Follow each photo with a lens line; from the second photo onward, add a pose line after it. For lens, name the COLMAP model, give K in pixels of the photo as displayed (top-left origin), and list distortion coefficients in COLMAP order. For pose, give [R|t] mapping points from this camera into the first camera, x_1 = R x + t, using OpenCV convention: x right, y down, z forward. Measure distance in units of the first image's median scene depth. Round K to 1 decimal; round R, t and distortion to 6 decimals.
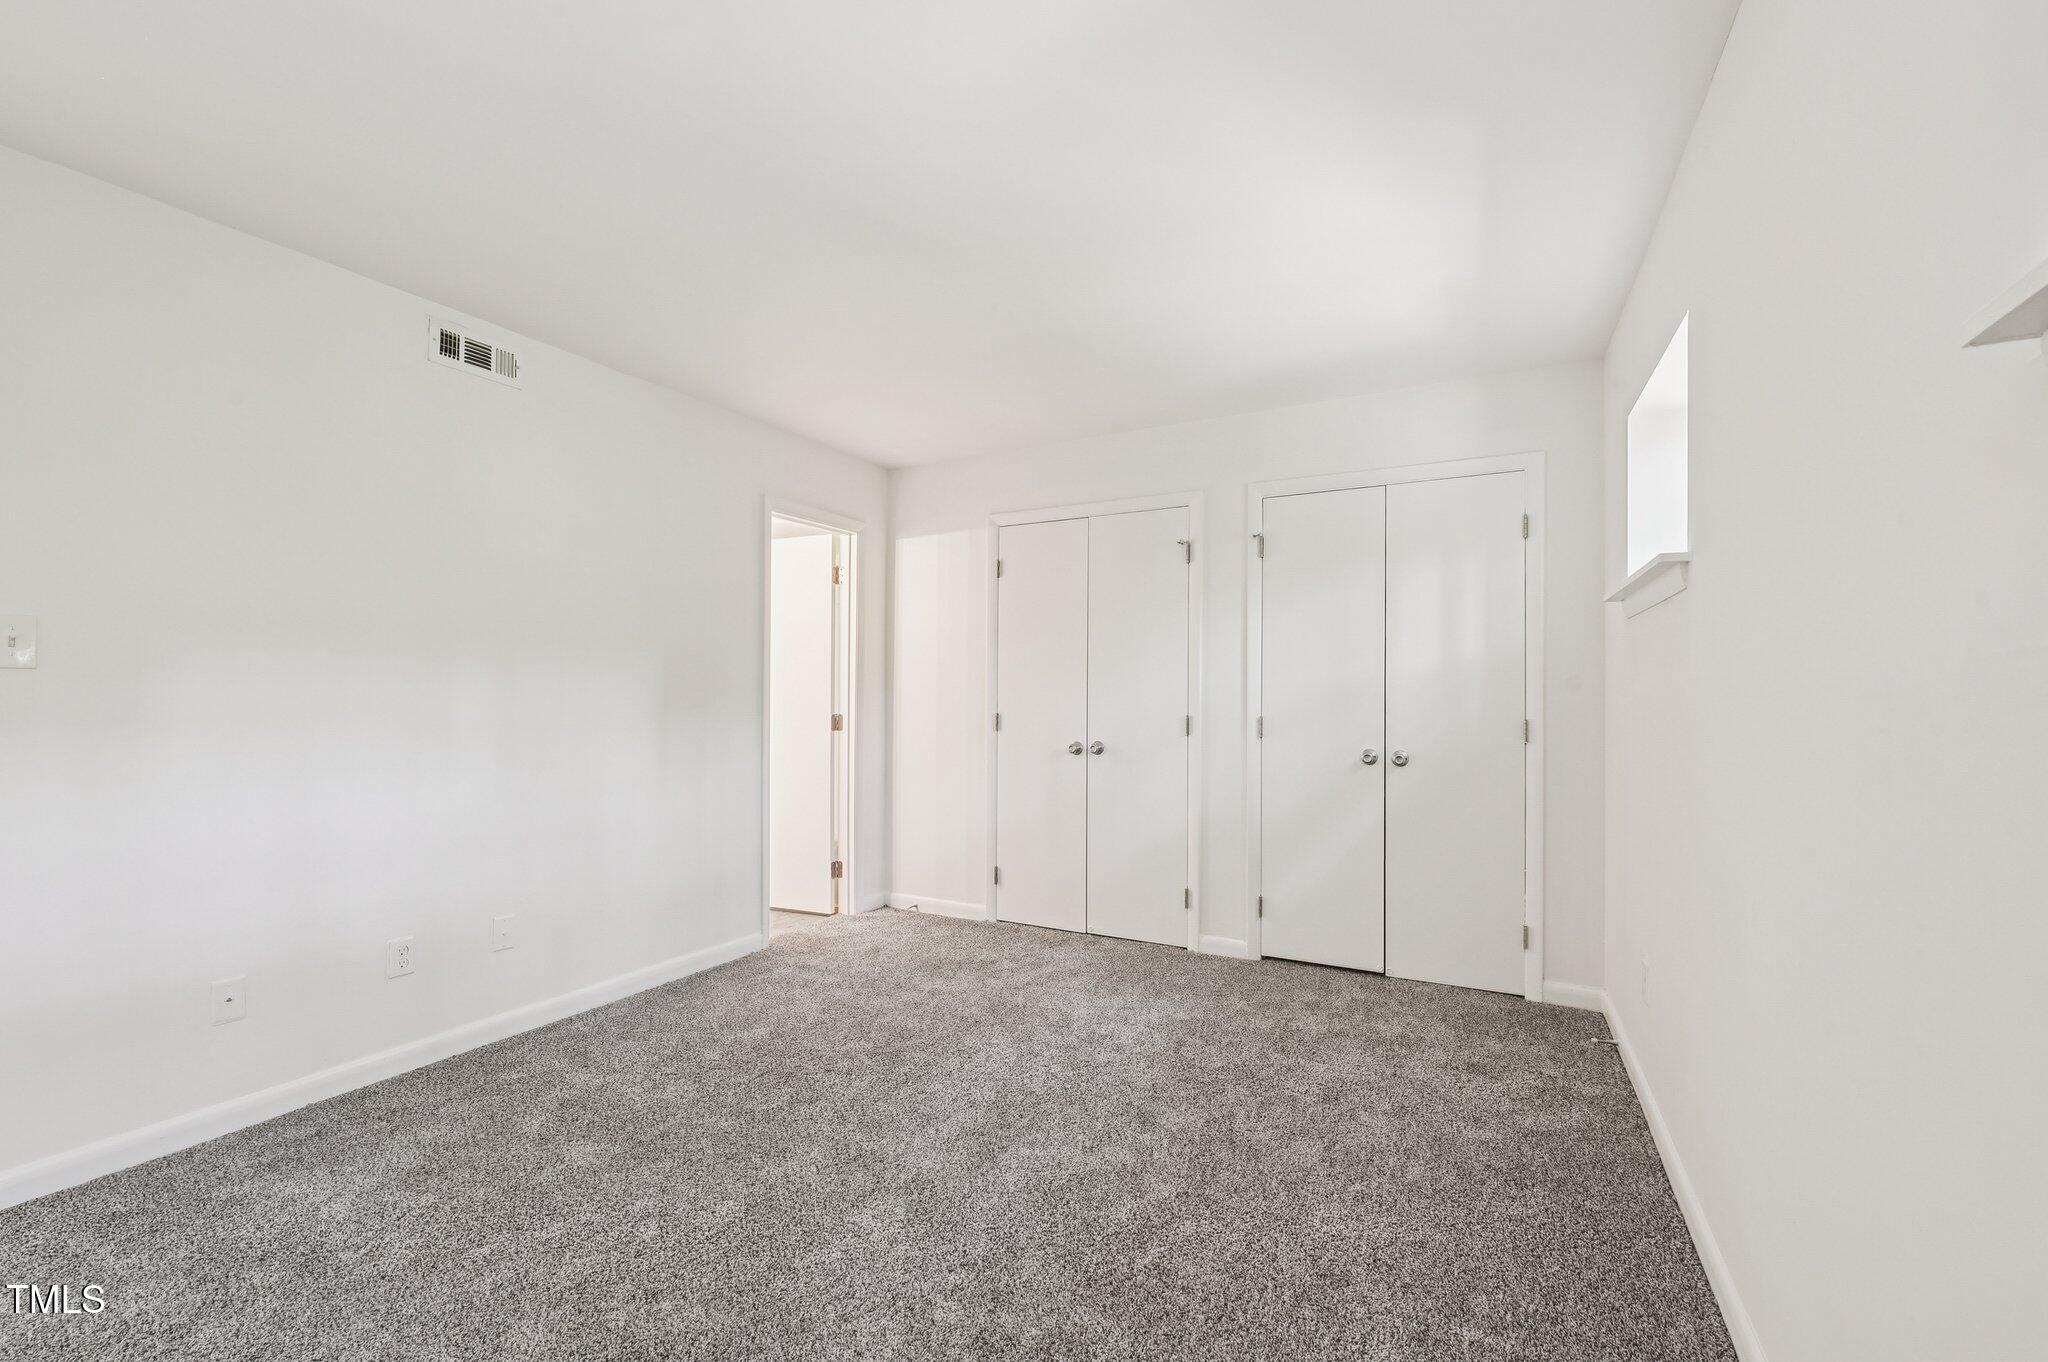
lens RADIAL K [[816.3, 0, 1037.1], [0, 816.3, 684.9], [0, 0, 1]] dist [-0.018789, -0.000748]
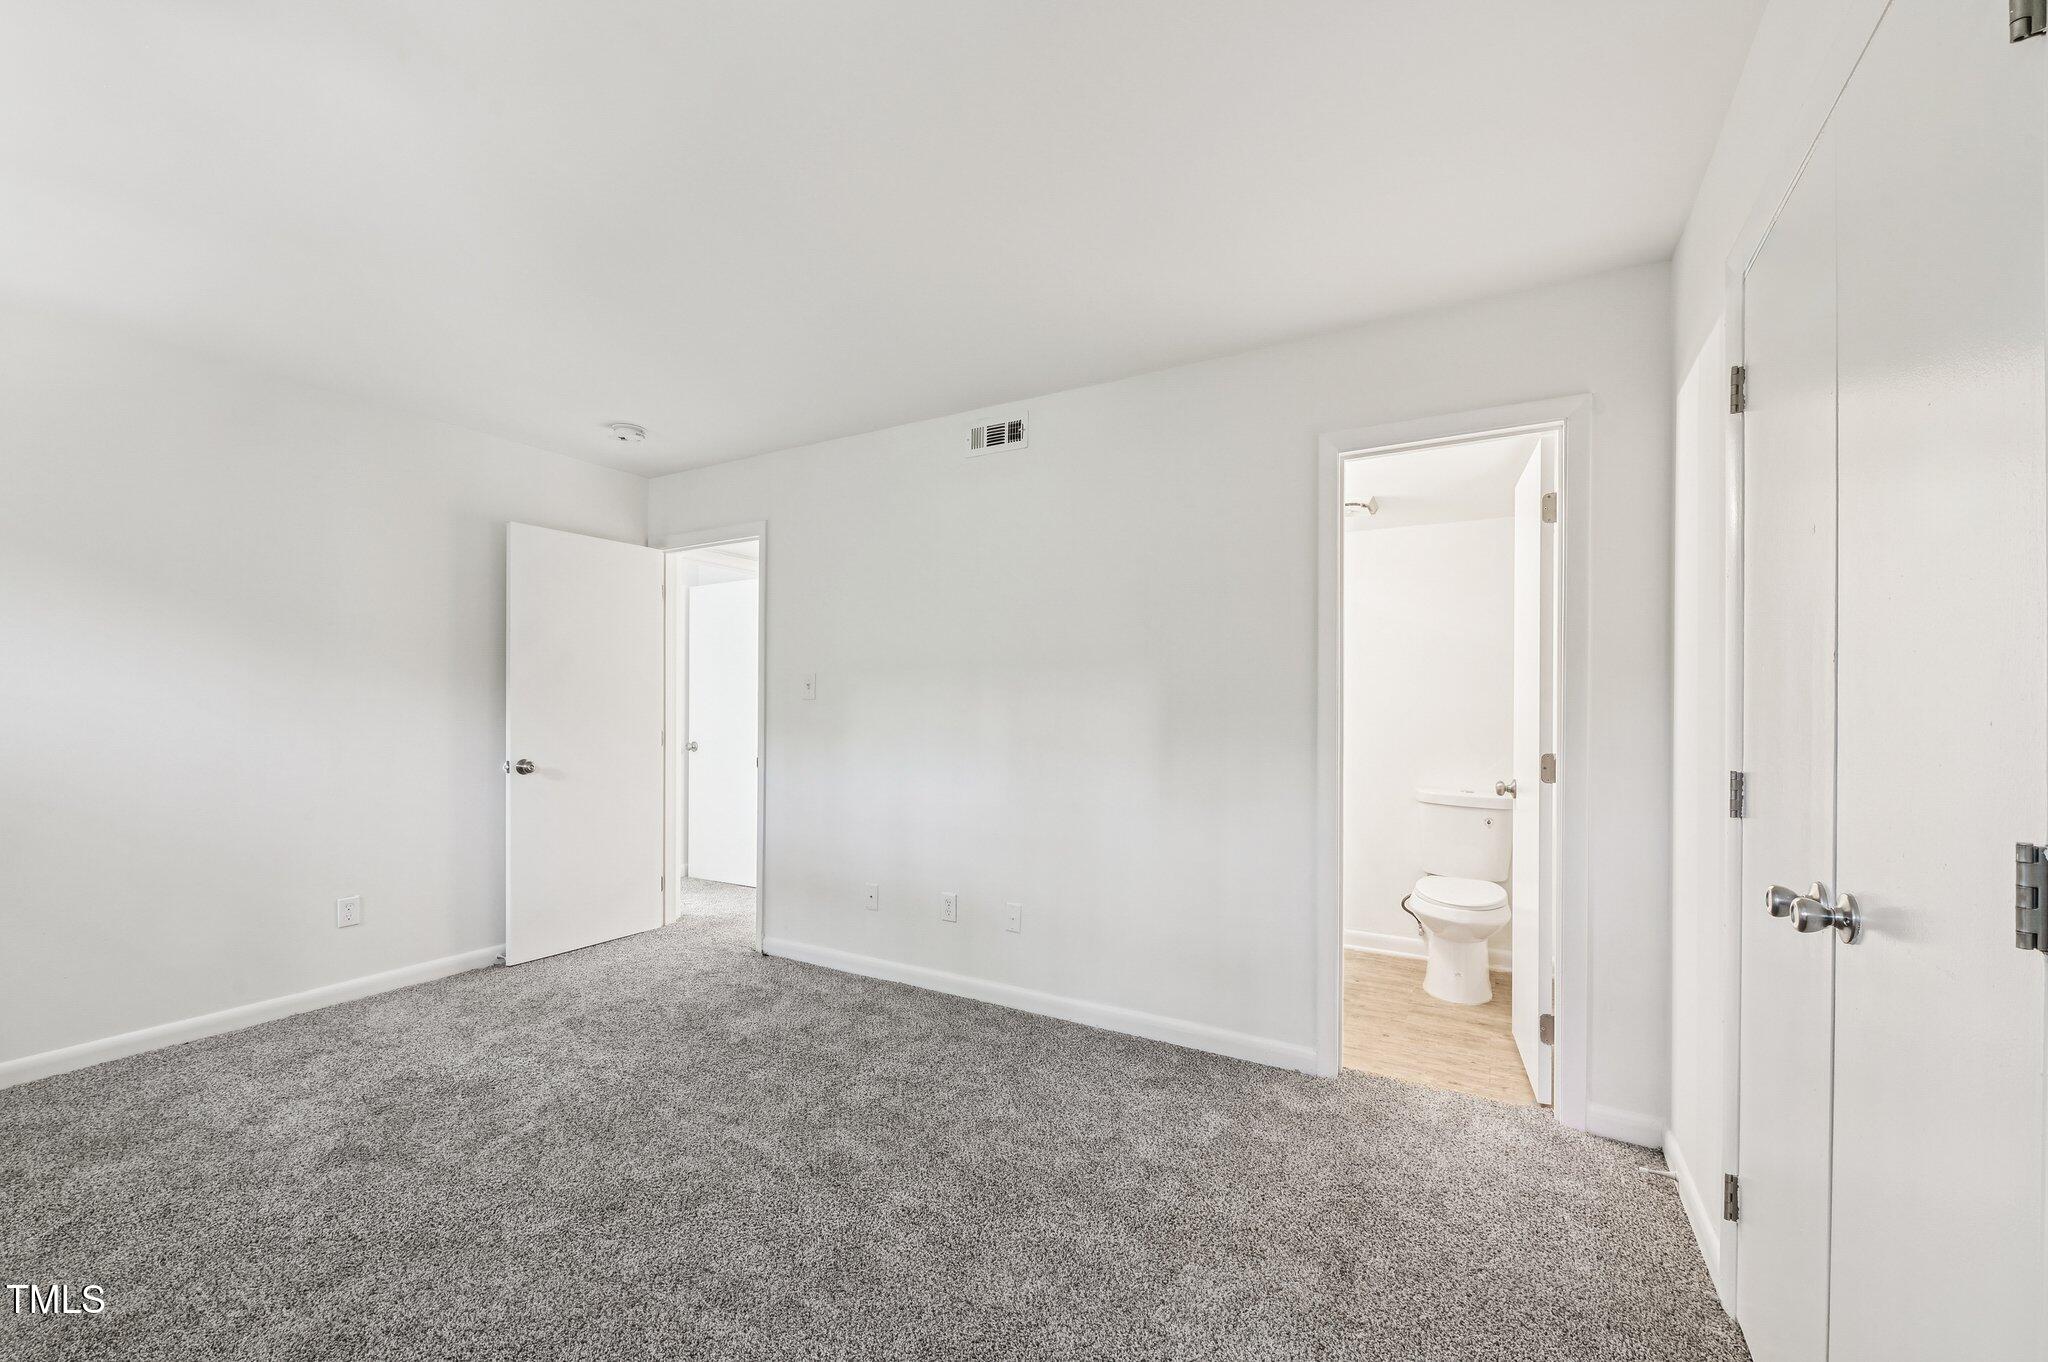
lens RADIAL K [[816.3, 0, 1024.8], [0, 816.3, 685.6], [0, 0, 1]] dist [-0.018789, -0.000748]
pose [[-0.025872, -0.019774, -0.999470, 0.375975], [0.009816, 0.999751, -0.020033, -0.002840], [0.999617, -0.010329, -0.025672, 0.757311]]
